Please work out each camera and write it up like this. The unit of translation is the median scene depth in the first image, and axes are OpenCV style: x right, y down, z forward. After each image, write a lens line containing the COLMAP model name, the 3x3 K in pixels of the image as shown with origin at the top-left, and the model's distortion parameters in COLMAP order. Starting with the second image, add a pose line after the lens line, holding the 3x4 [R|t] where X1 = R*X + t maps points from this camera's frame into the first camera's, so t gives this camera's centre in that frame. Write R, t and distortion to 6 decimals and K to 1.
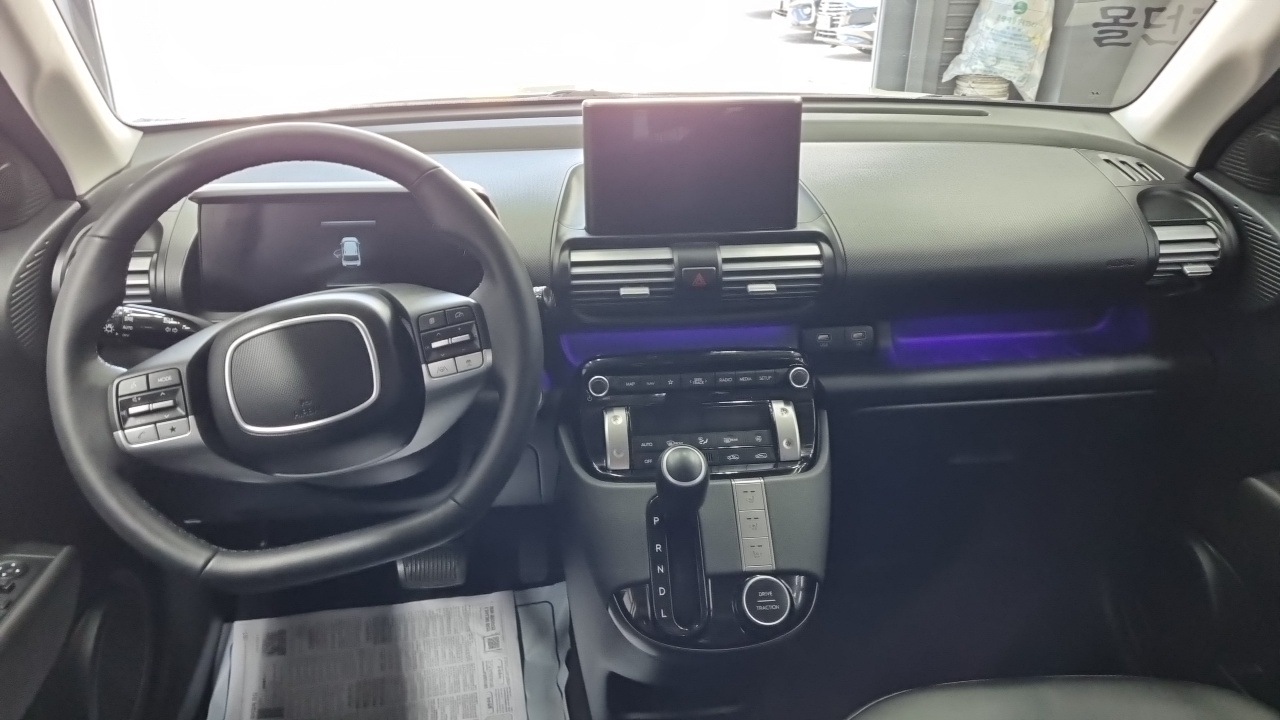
lens RADIAL K [[976.8, 0, 639.9], [0, 976.8, 346.5], [0, 0, 1]] dist [0.032278, -0.009157]
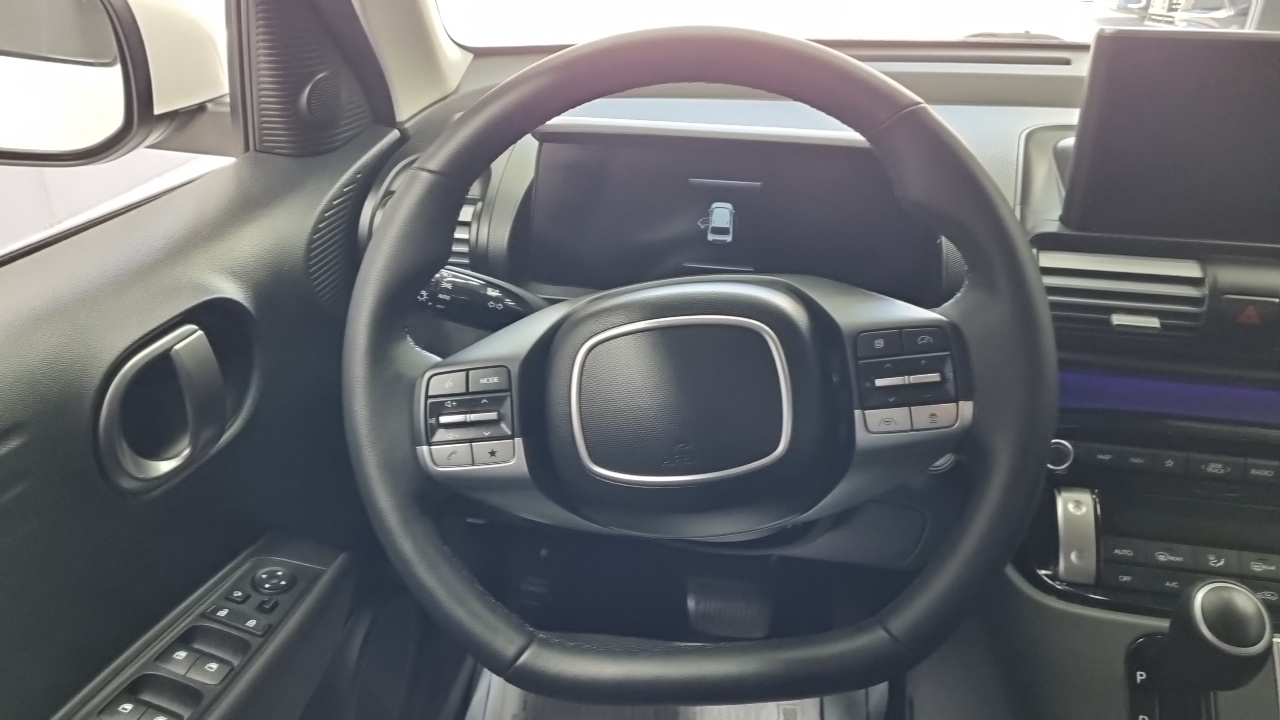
lens RADIAL K [[960.9, 0, 640.0], [0, 960.9, 360.0], [0, 0, 1]] dist [0.039106, -0.000609]
pose [[0.964078, 0.129344, -0.232000, -0.175145], [-0.120836, 0.991383, 0.050581, -0.023341], [0.236543, -0.020730, 0.971400, 0.281924]]
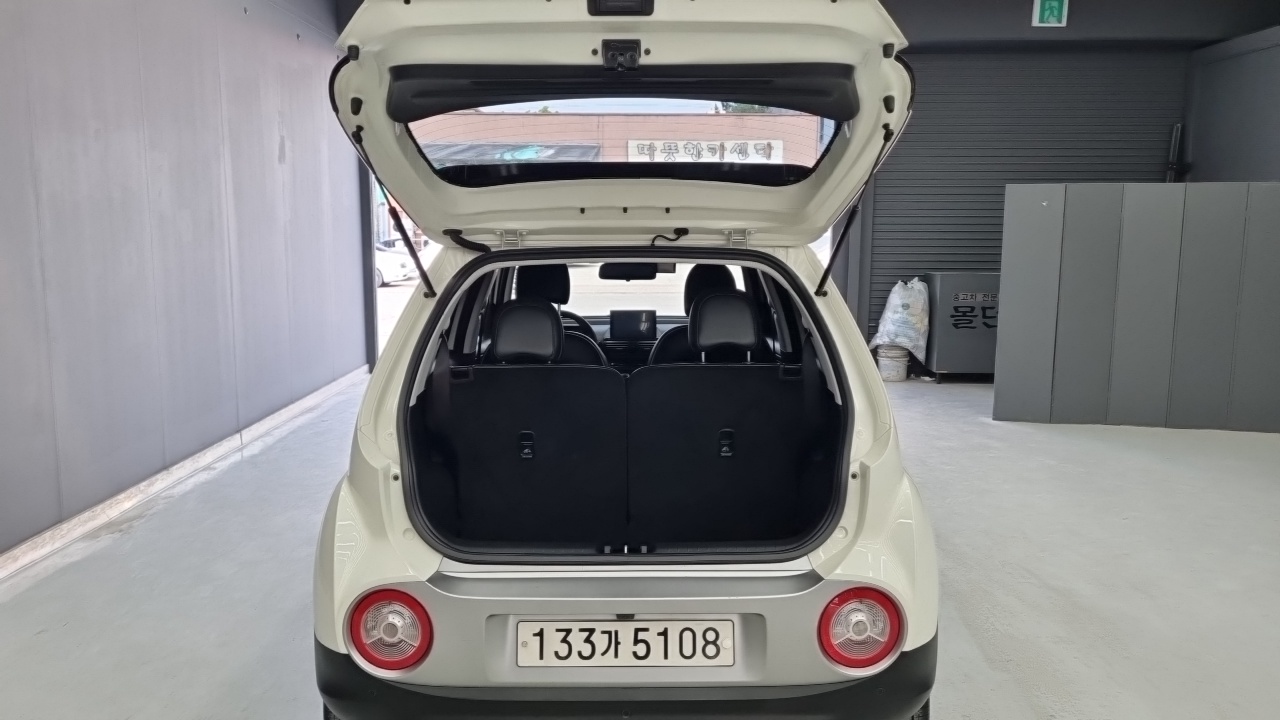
lens RADIAL K [[960.9, 0, 640.0], [0, 960.9, 360.0], [0, 0, 1]] dist [0.039106, -0.000609]
pose [[0.995708, 0.004521, -0.092435, 0.587713], [-0.030440, 0.959229, -0.280985, 1.512258], [0.087396, 0.282593, 0.955250, -4.027557]]
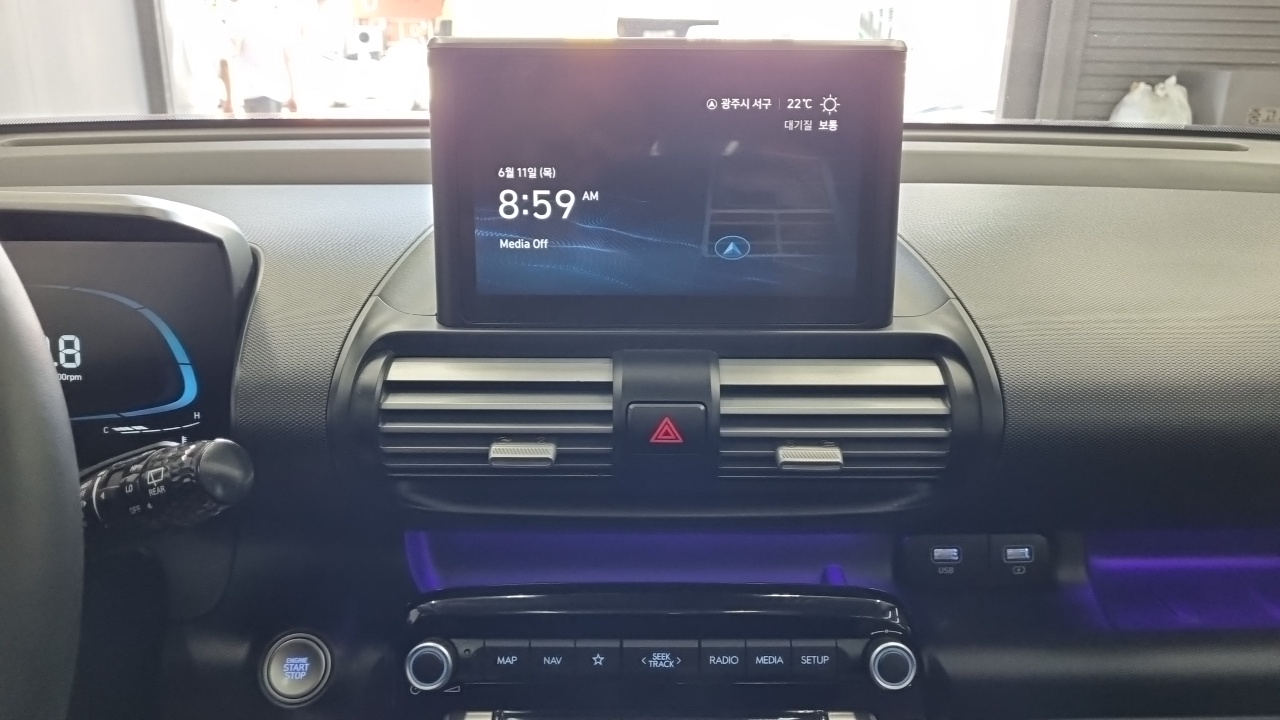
lens RADIAL K [[982.9, 0, 640.0], [0, 982.9, 360.0], [0, 0, 1]] dist [0.010174, -0.001697]
pose [[0.994885, 0.031433, -0.095994, 0.091321], [-0.042763, 0.992050, -0.118354, -0.047568], [0.091511, 0.121854, 0.988321, 0.556397]]
